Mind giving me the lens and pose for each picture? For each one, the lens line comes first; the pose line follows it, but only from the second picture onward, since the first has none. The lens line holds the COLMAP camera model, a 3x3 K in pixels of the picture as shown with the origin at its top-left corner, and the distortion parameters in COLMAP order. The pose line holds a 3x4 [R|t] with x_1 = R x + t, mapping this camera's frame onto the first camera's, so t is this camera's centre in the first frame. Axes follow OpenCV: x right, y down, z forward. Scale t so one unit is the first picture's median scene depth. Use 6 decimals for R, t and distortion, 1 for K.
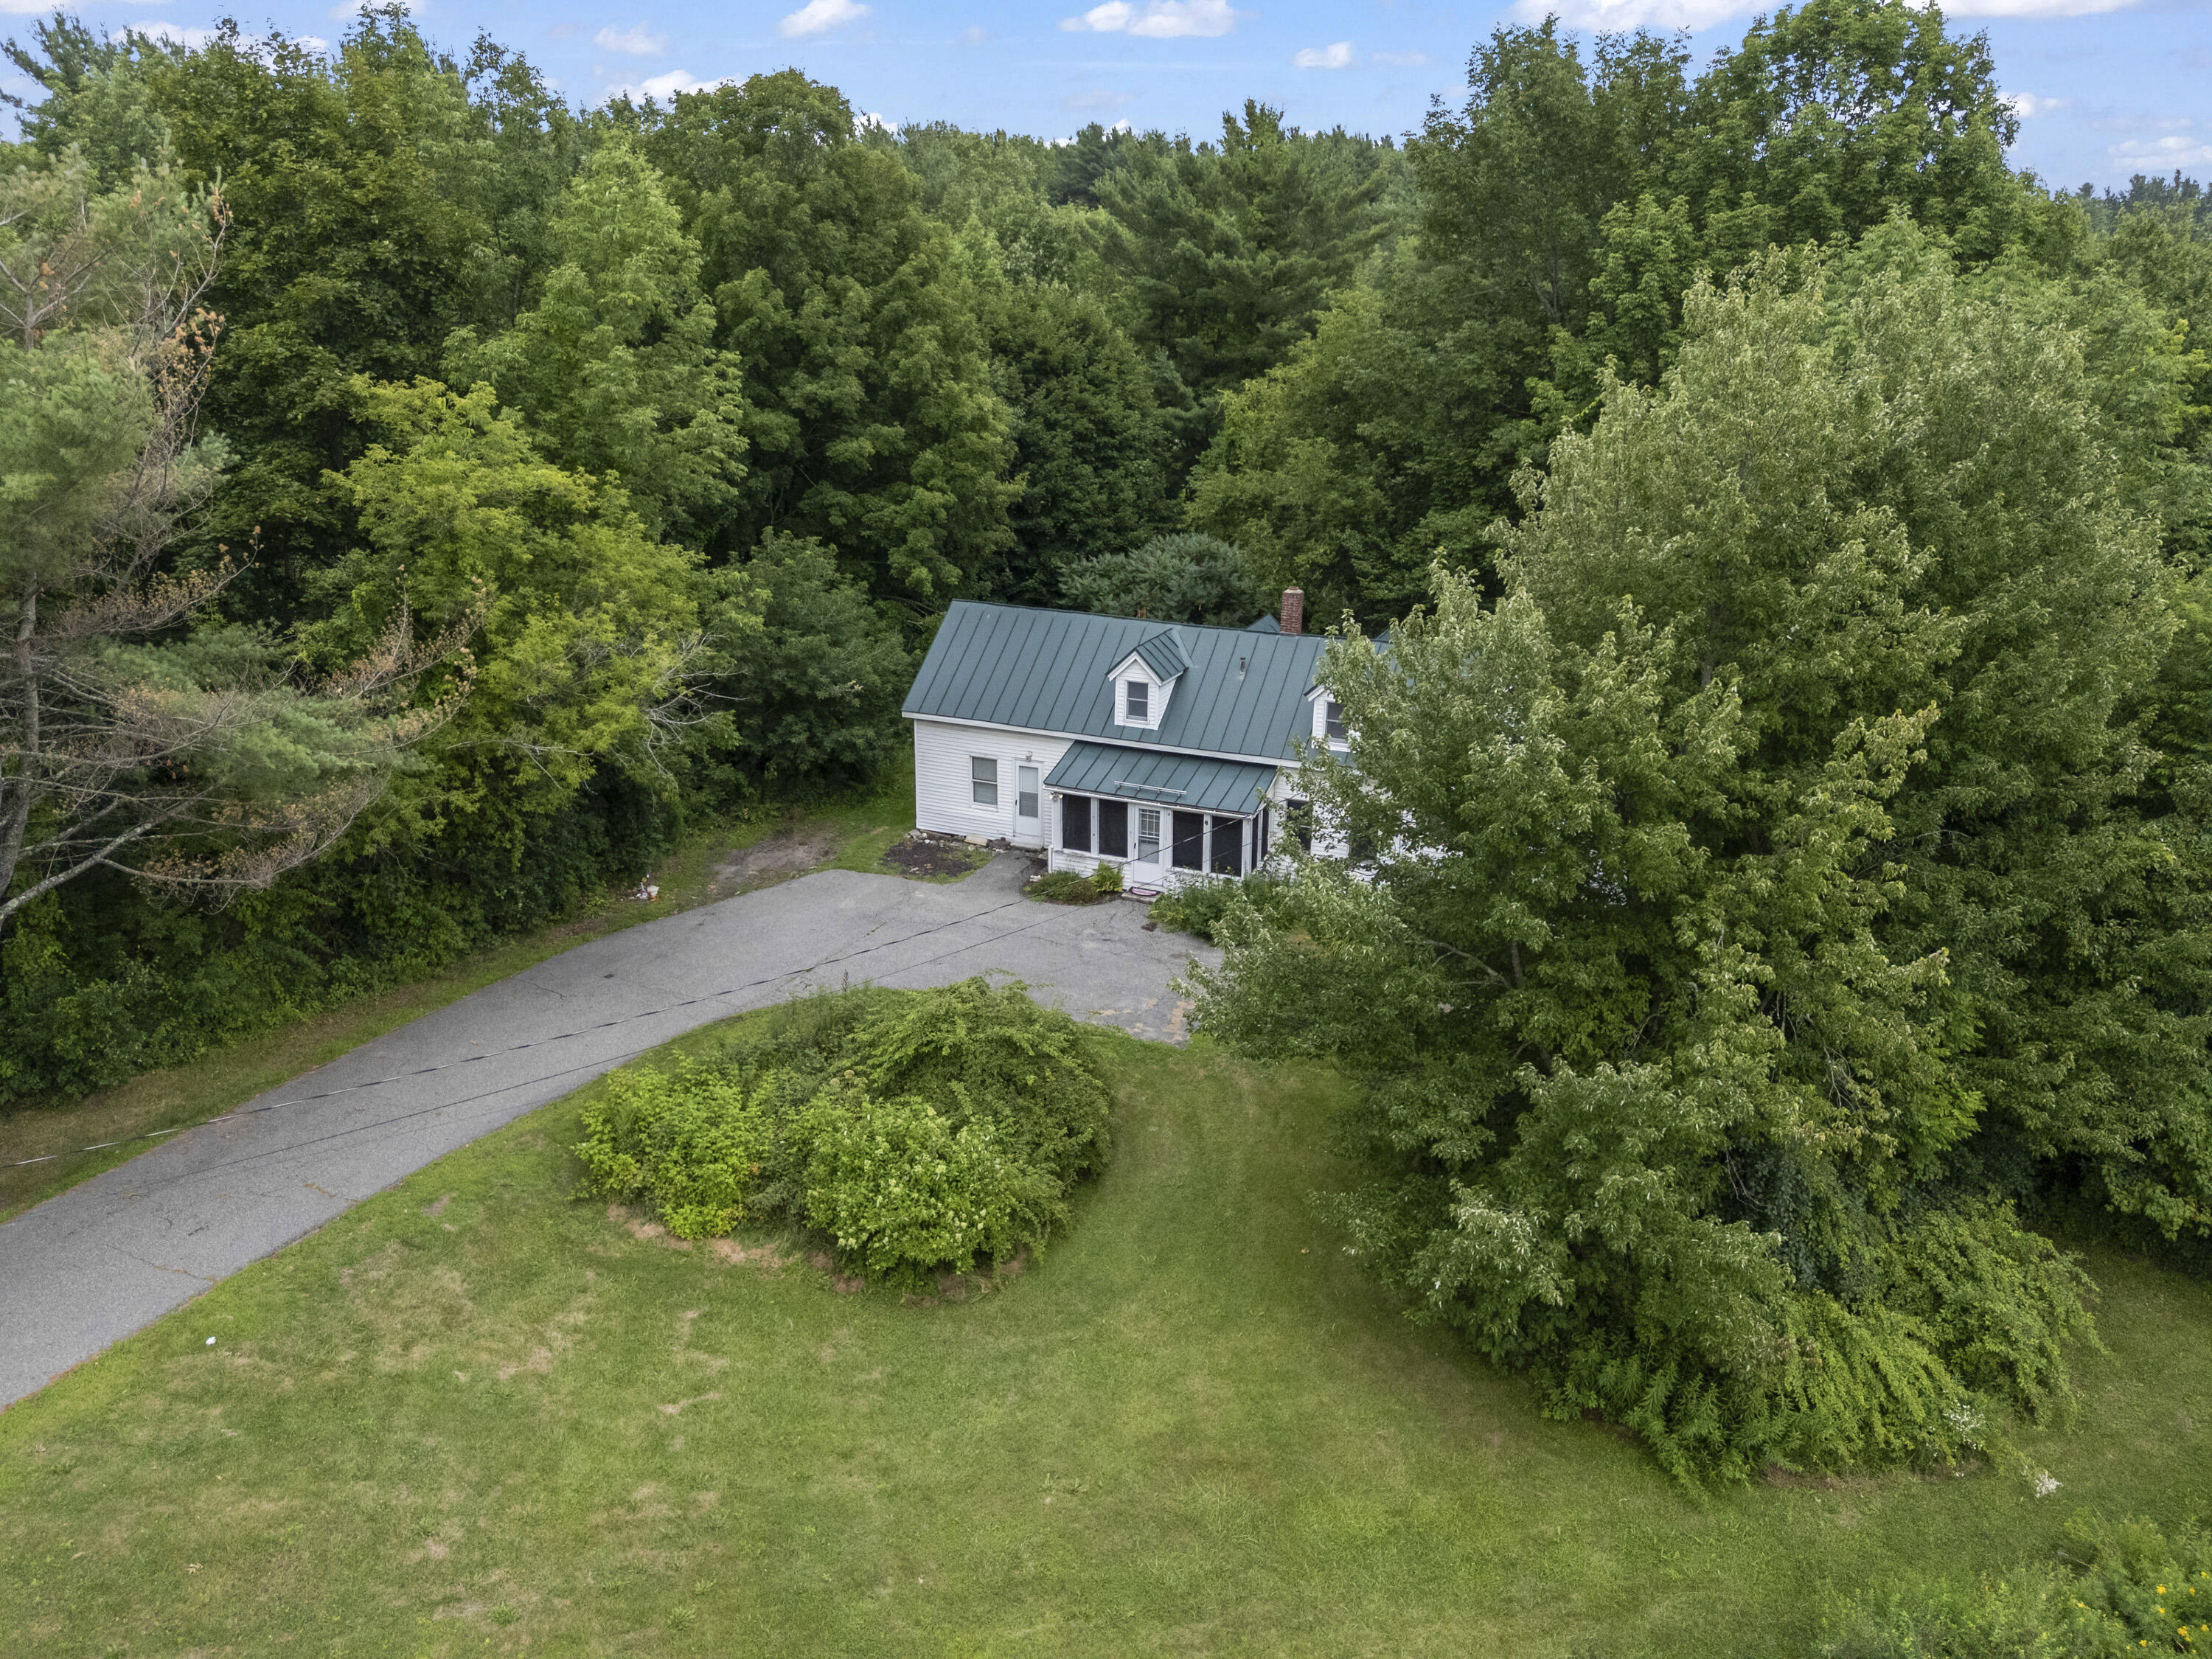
lens RADIAL K [[1632.0, 0, 1115.6], [0, 1632.0, 810.7], [0, 0, 1]] dist [0.066517, -0.057001]
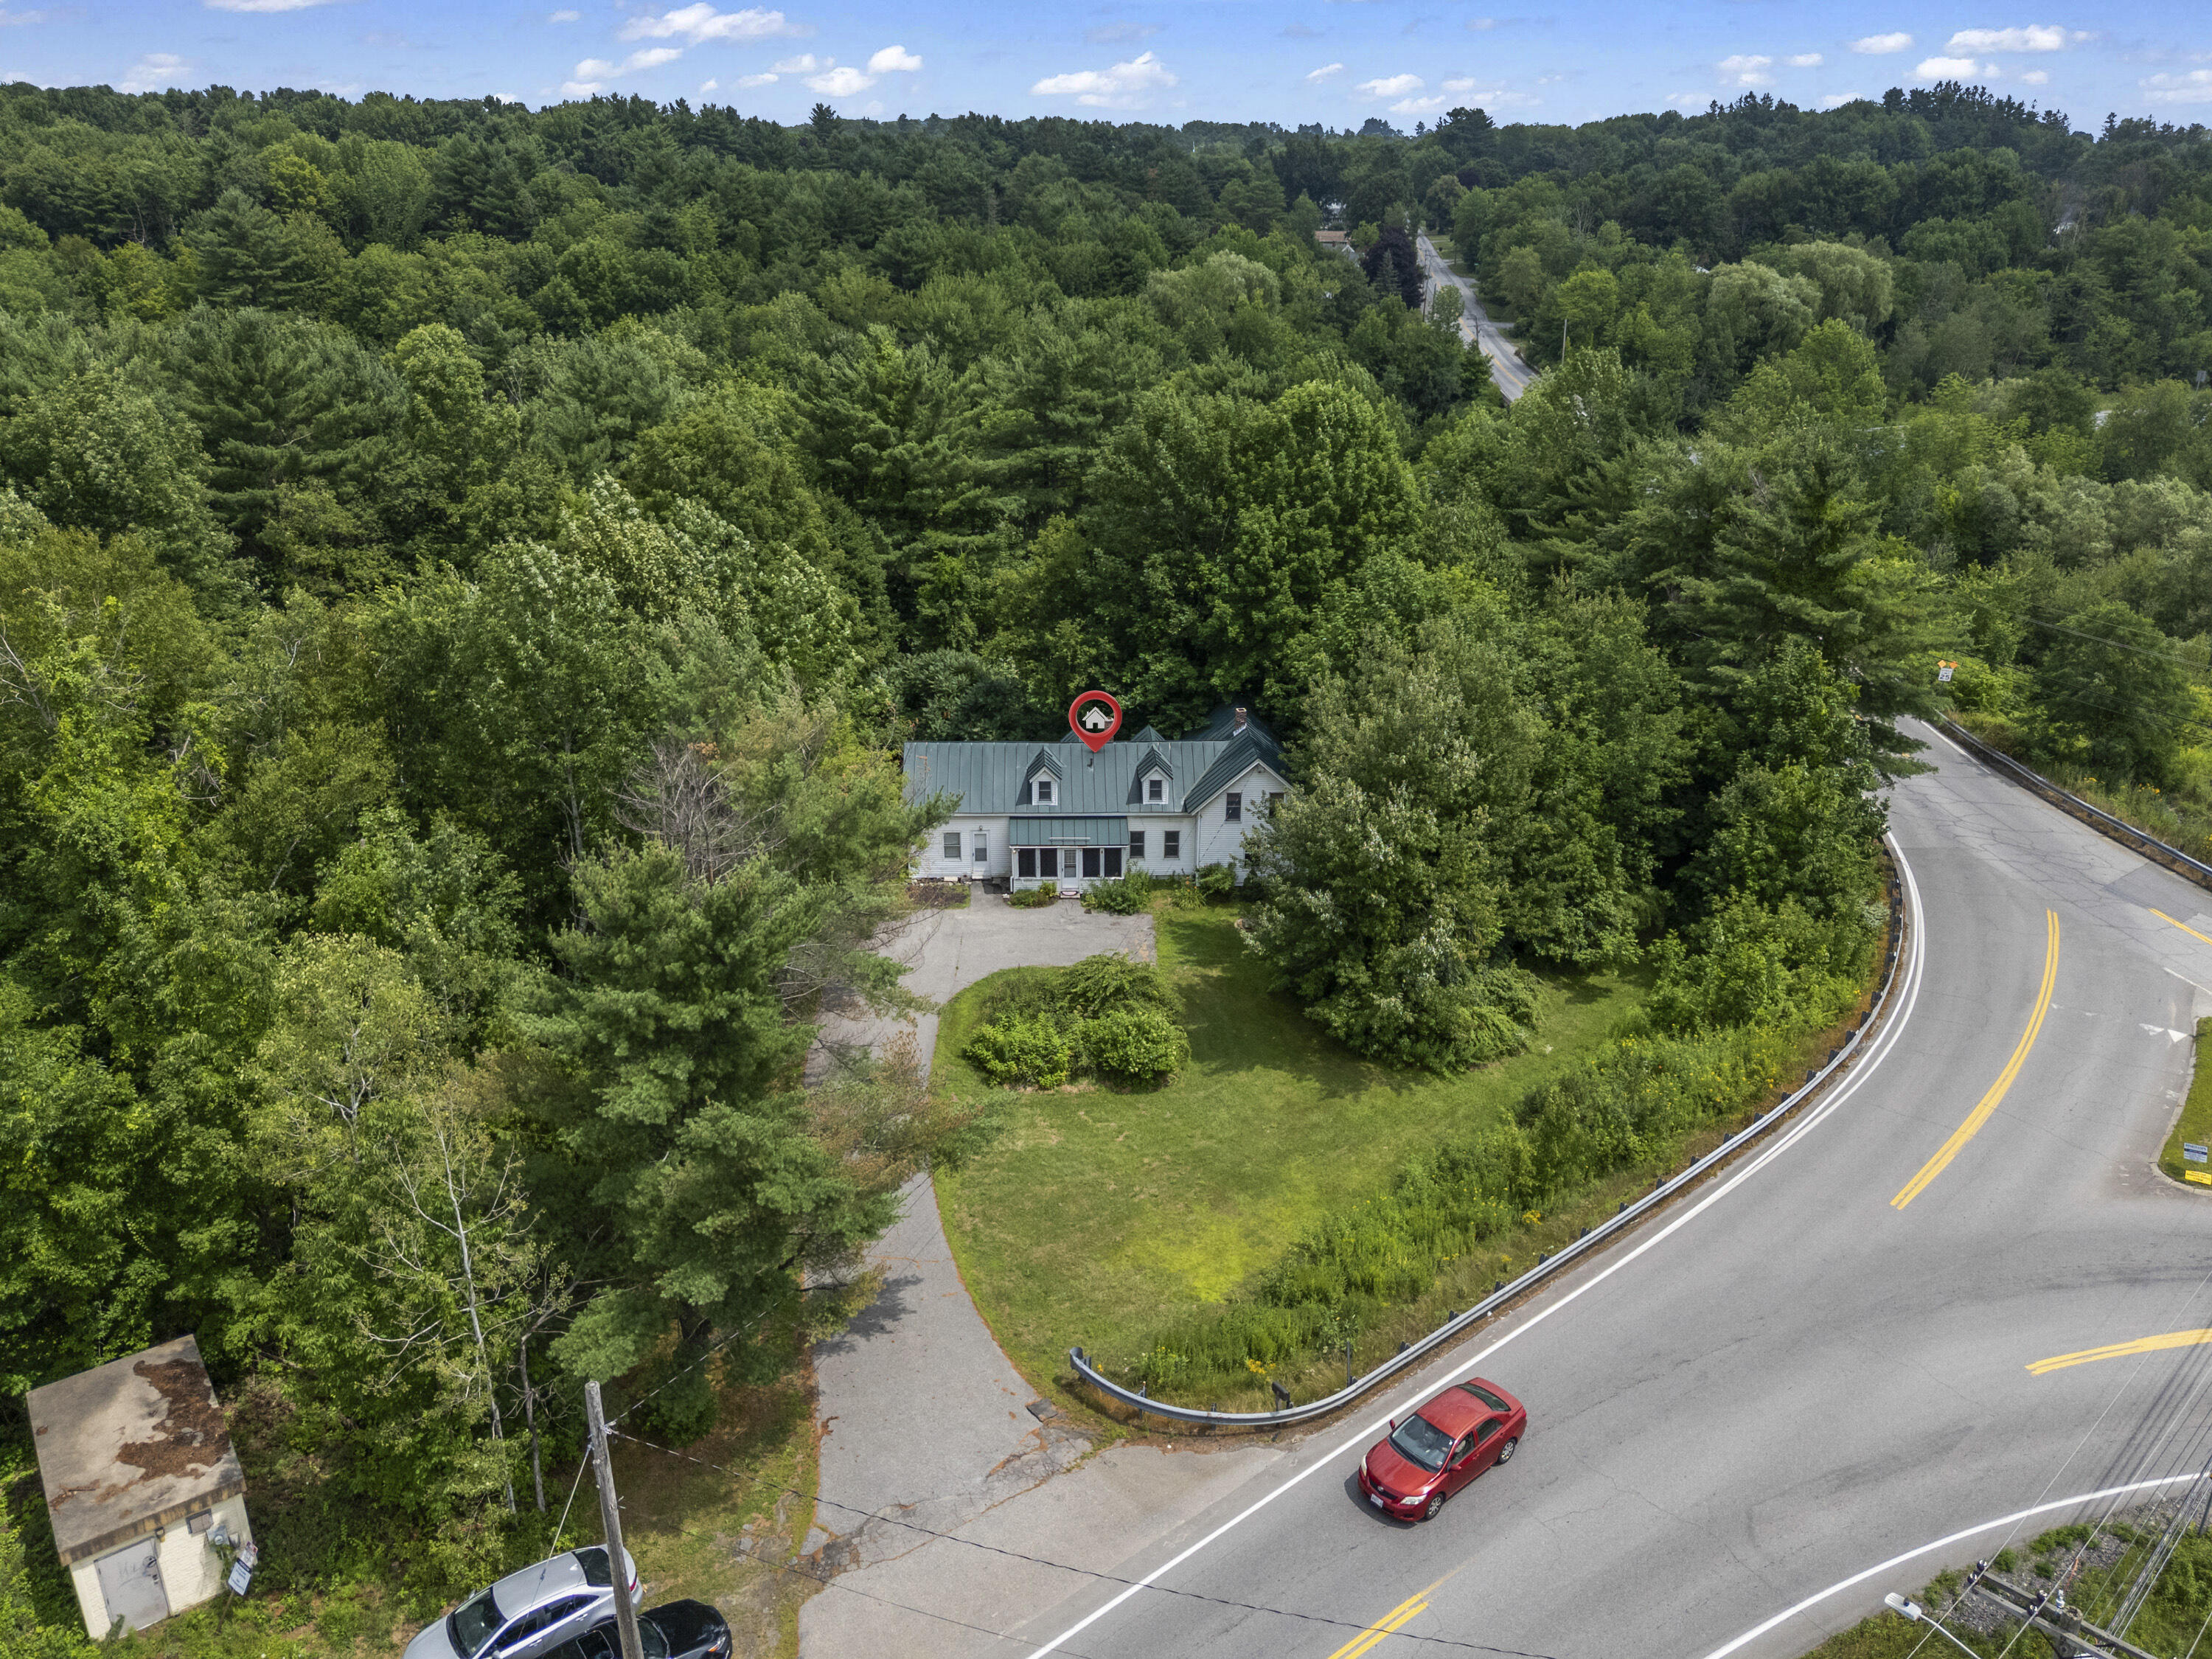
lens RADIAL K [[1632.0, 0, 1111.4], [0, 1632.0, 762.2], [0, 0, 1]] dist [0.066517, -0.057001]
pose [[0.904660, -0.148814, 0.399305, -0.672610], [0.134163, 0.988853, 0.064571, -0.216237], [-0.404463, -0.004843, 0.914542, -0.741704]]
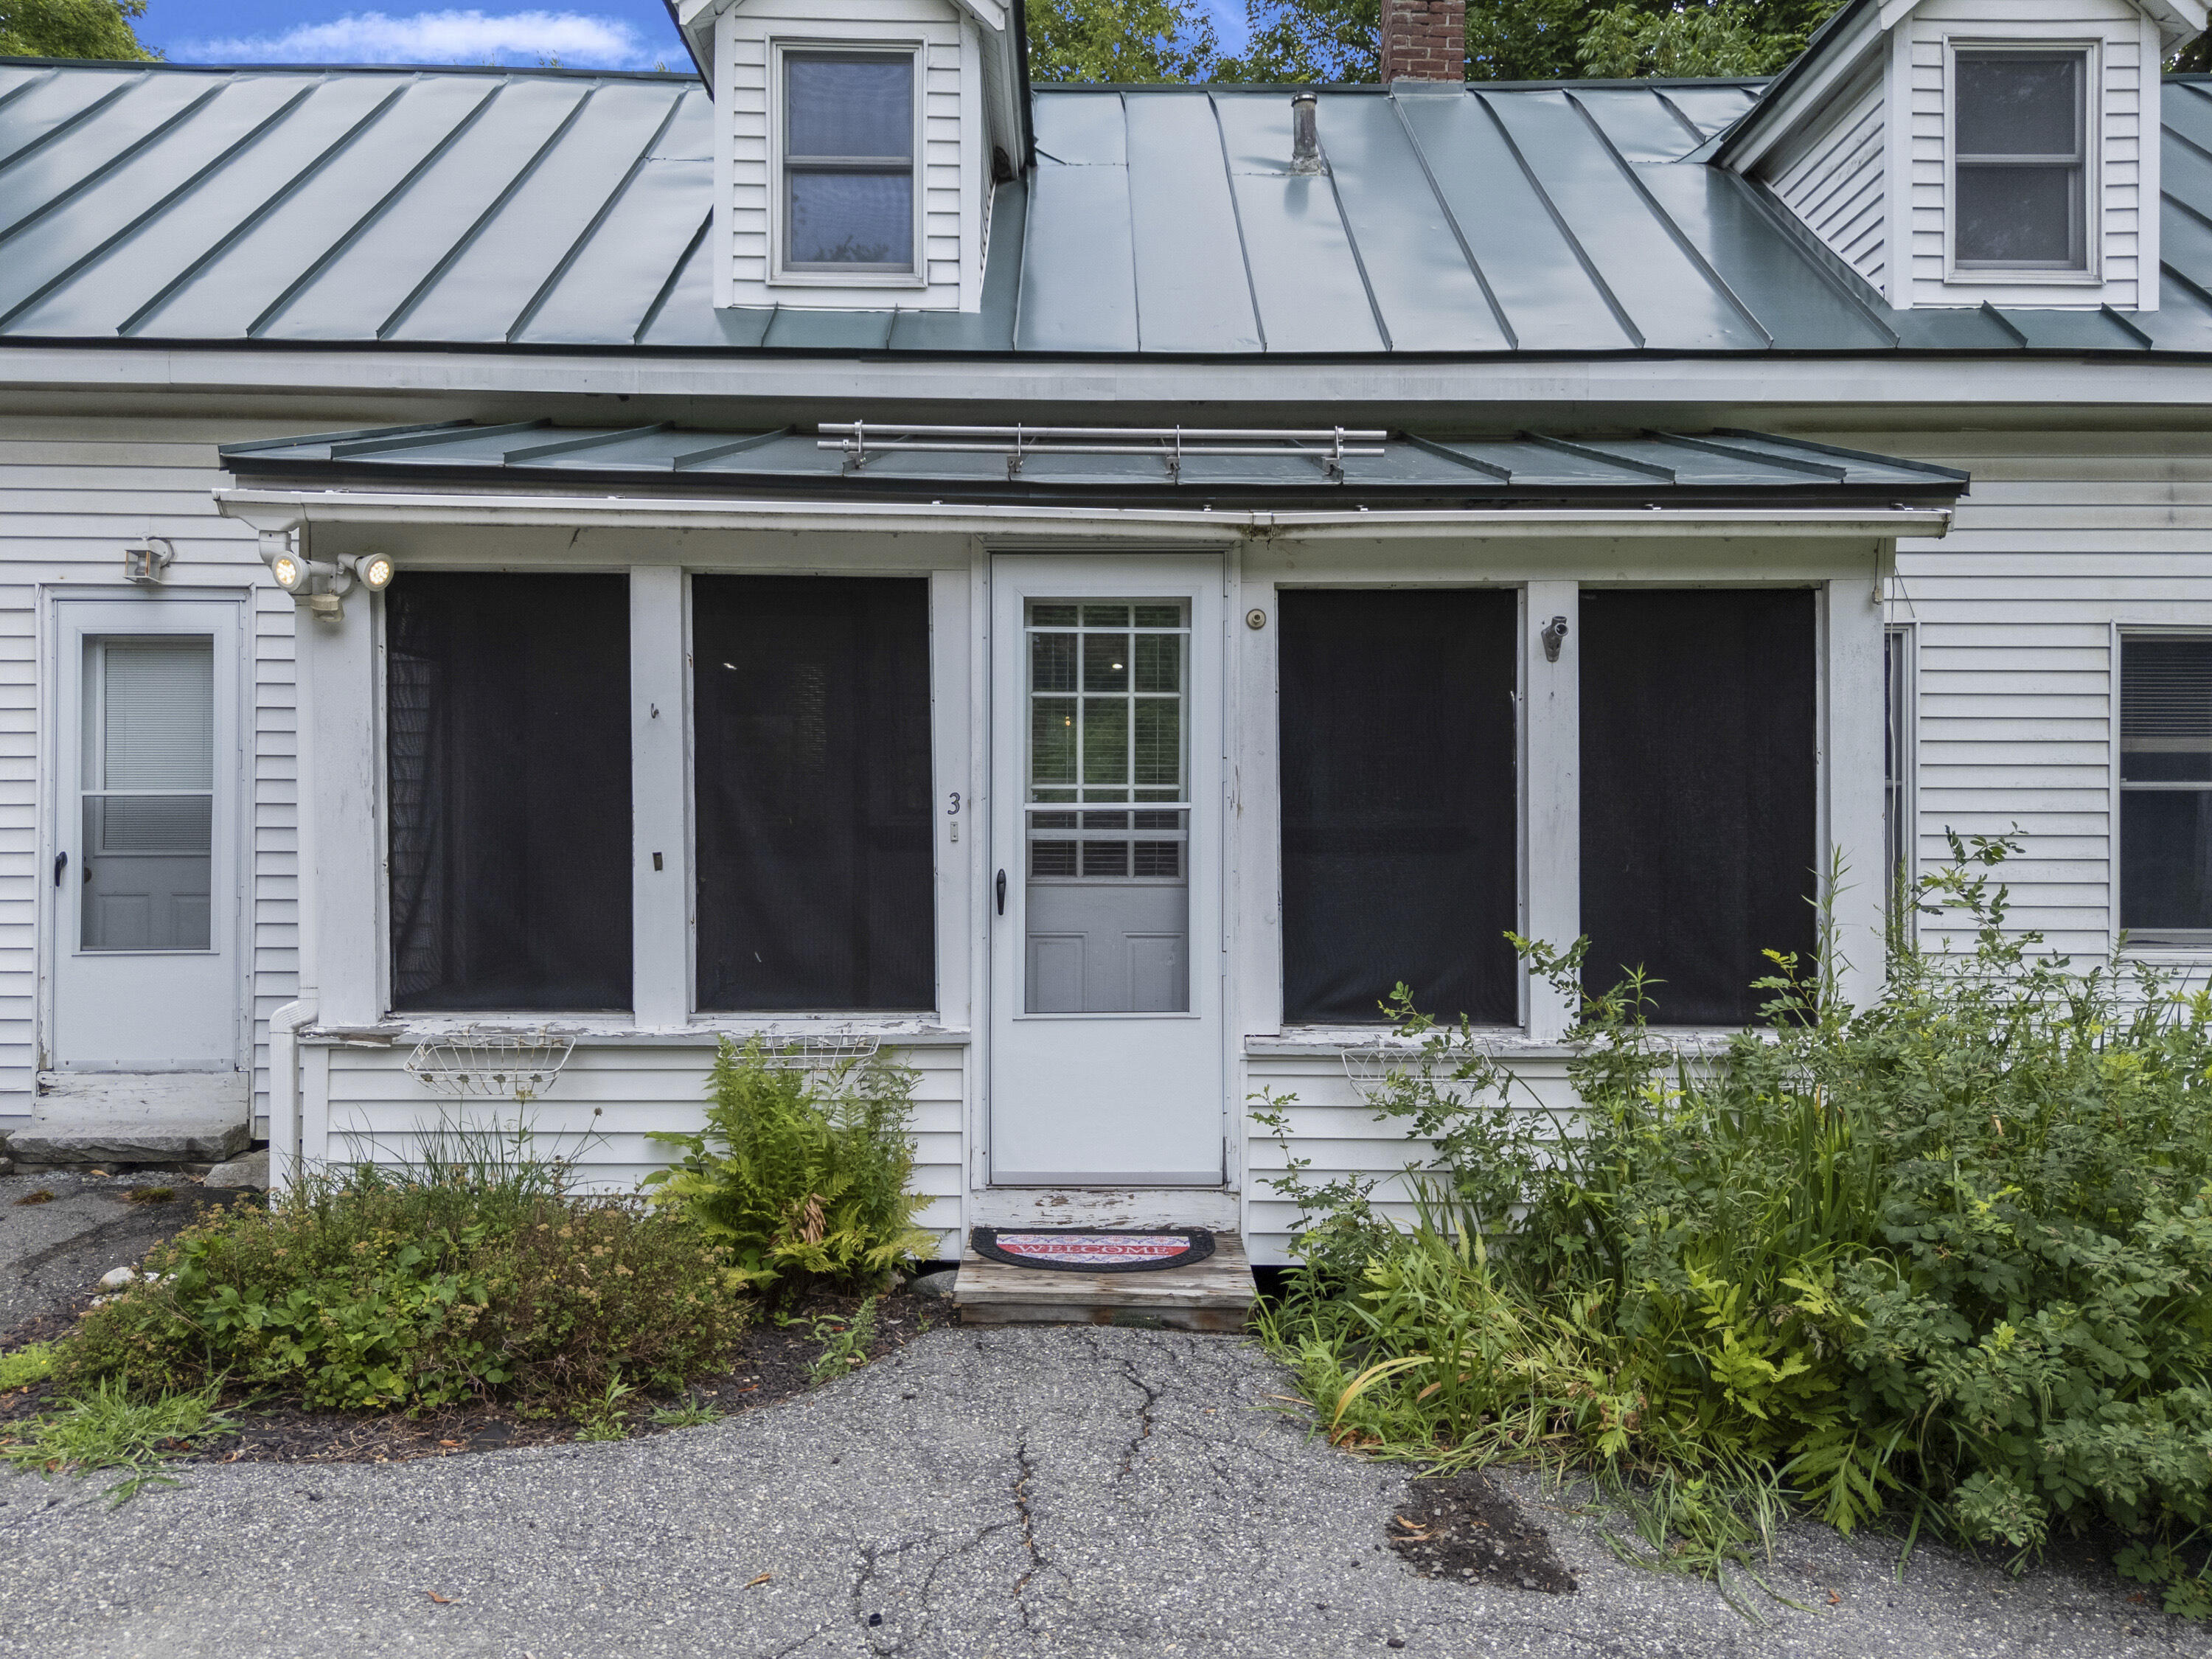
lens RADIAL K [[1632.0, 0, 1088.0], [0, 1632.0, 820.5], [0, 0, 1]] dist [0.066517, -0.057001]
pose [[0.923091, -0.012538, 0.384376, -0.032606], [0.129841, 0.950943, -0.280800, 0.054485], [-0.361999, 0.309112, 0.879435, 0.886482]]
